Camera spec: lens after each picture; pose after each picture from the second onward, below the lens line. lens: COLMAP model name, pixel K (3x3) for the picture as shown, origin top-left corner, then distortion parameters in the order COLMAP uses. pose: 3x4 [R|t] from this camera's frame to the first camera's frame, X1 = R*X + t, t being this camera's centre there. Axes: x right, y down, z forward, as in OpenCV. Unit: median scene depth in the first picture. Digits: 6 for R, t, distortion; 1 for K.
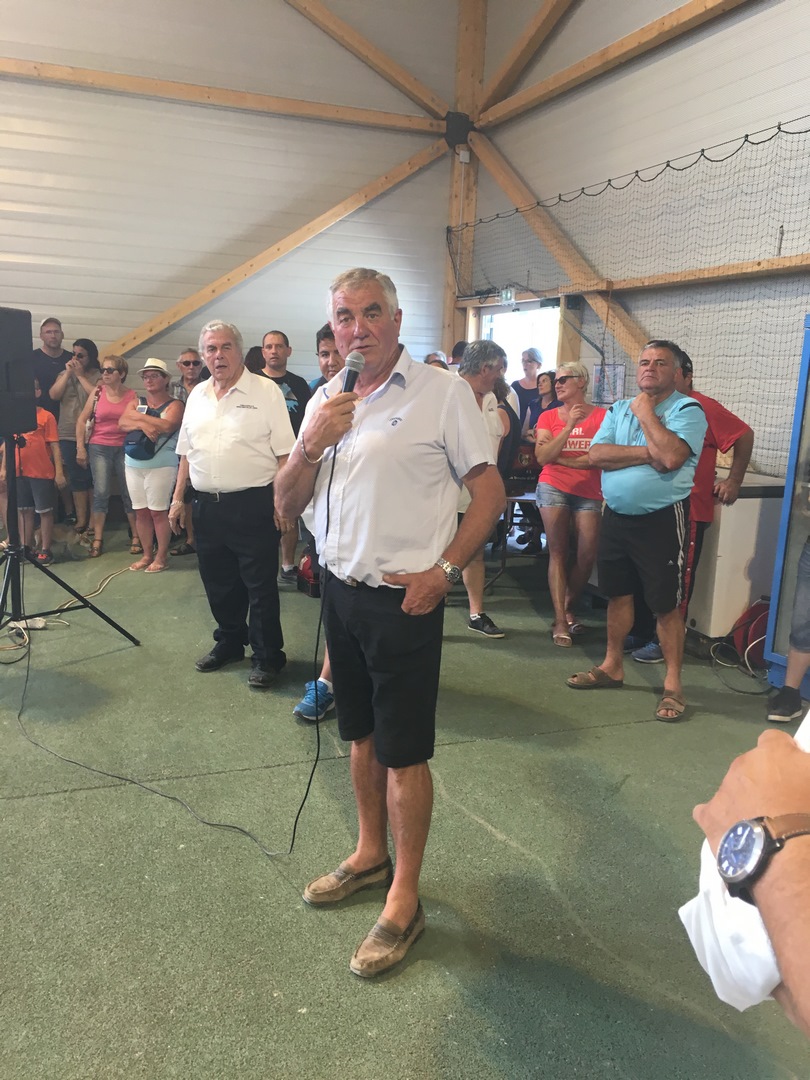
lens RADIAL K [[920.4, 0, 408.6], [0, 920.4, 539.0], [0, 0, 1]] dist [0.097252, -0.130469]
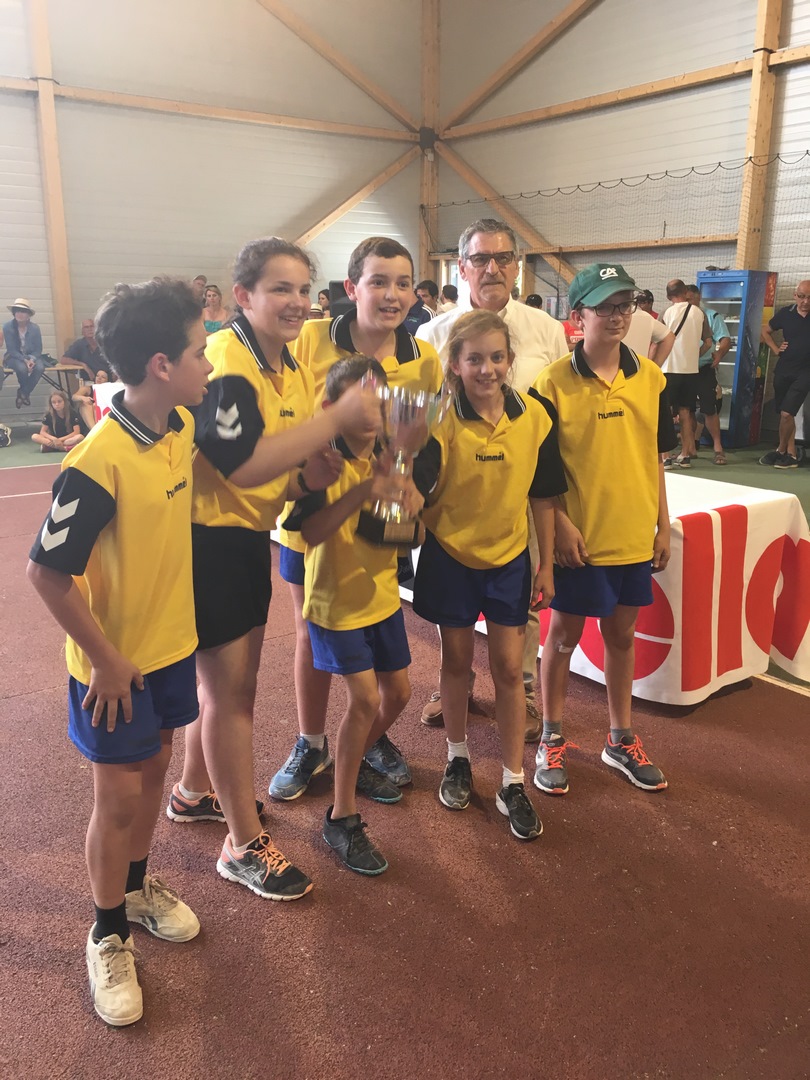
lens RADIAL K [[923.1, 0, 408.5], [0, 923.1, 537.0], [0, 0, 1]] dist [0.089495, -0.115453]
pose [[0.967654, -0.090899, 0.235337, -0.404519], [0.074706, 0.994240, 0.076849, 0.082208], [-0.240967, -0.056782, 0.968871, -0.504907]]
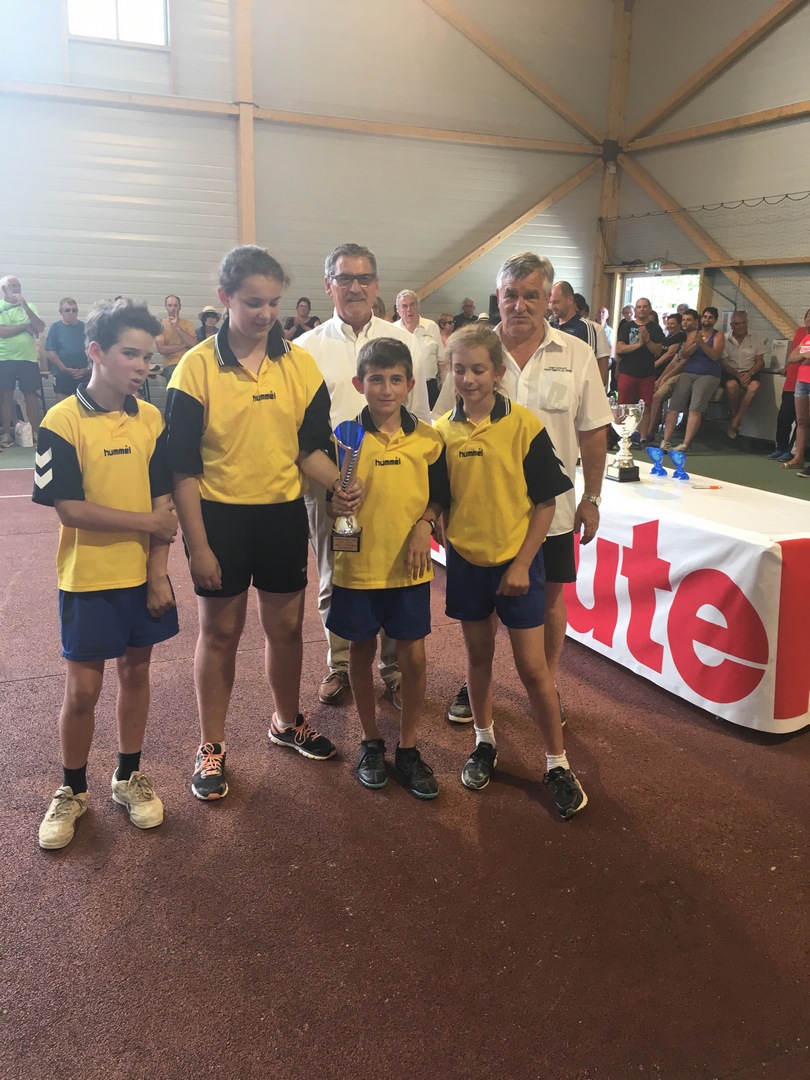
lens RADIAL K [[924.3, 0, 408.5], [0, 924.3, 537.3], [0, 0, 1]] dist [0.093672, -0.123122]
pose [[0.998344, -0.025426, 0.051605, -0.376865], [0.022444, 0.998090, 0.057562, 0.084800], [-0.052970, -0.056308, 0.997007, -0.530059]]
